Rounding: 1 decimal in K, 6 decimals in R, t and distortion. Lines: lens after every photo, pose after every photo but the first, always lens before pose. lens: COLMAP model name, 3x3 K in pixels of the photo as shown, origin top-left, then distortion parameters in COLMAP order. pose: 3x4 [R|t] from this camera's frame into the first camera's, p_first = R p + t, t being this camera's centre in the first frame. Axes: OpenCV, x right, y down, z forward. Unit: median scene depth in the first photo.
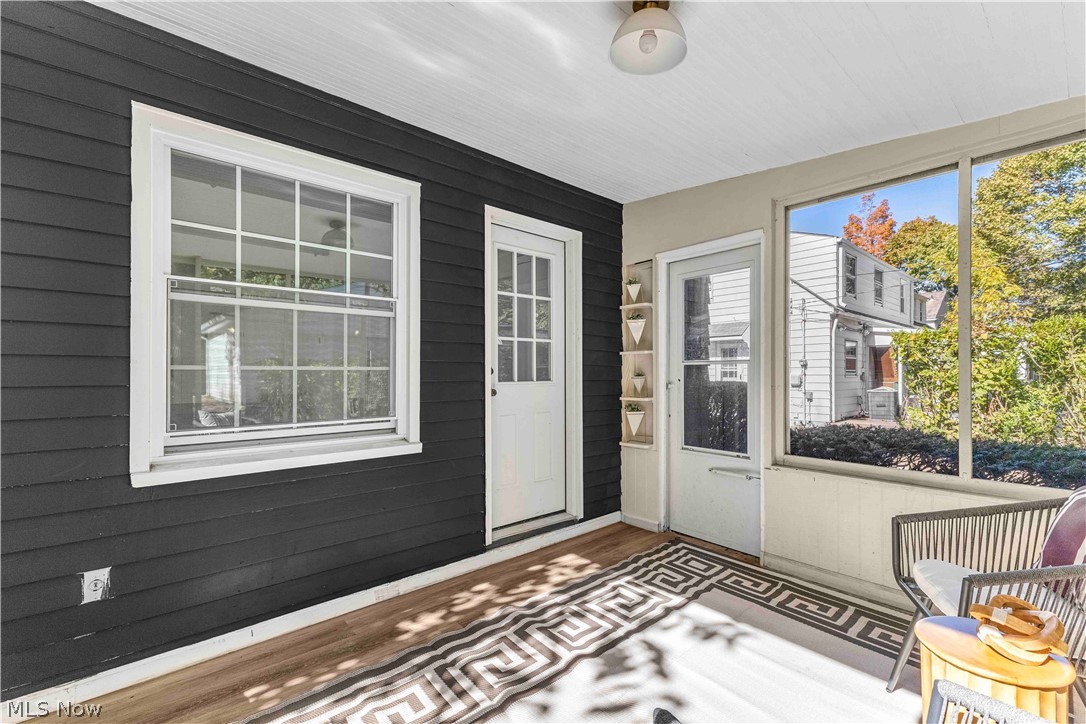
lens RADIAL K [[471.1, 0, 540.6], [0, 471.1, 367.0], [0, 0, 1]] dist [0.009427, -0.000191]
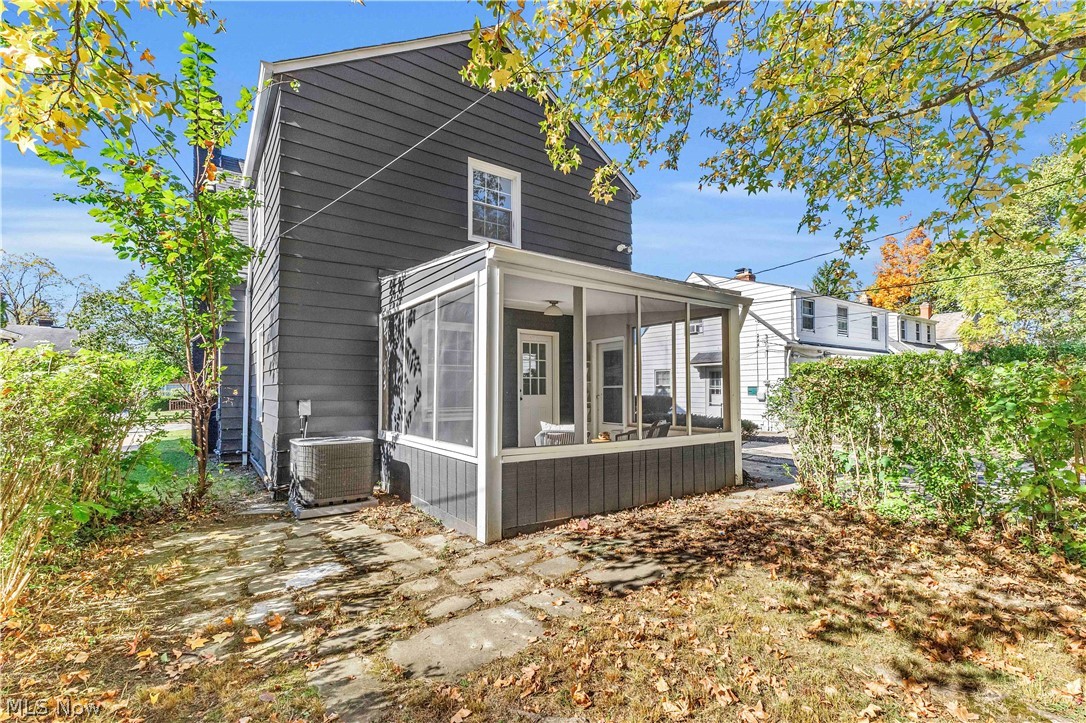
lens RADIAL K [[471.1, 0, 543.4], [0, 471.1, 369.5], [0, 0, 1]] dist [0.009427, -0.000191]
pose [[0.995176, -0.001822, -0.098090, 0.067845], [-0.000961, 0.999598, -0.028325, -0.008252], [0.098102, 0.028283, 0.994774, -0.383487]]
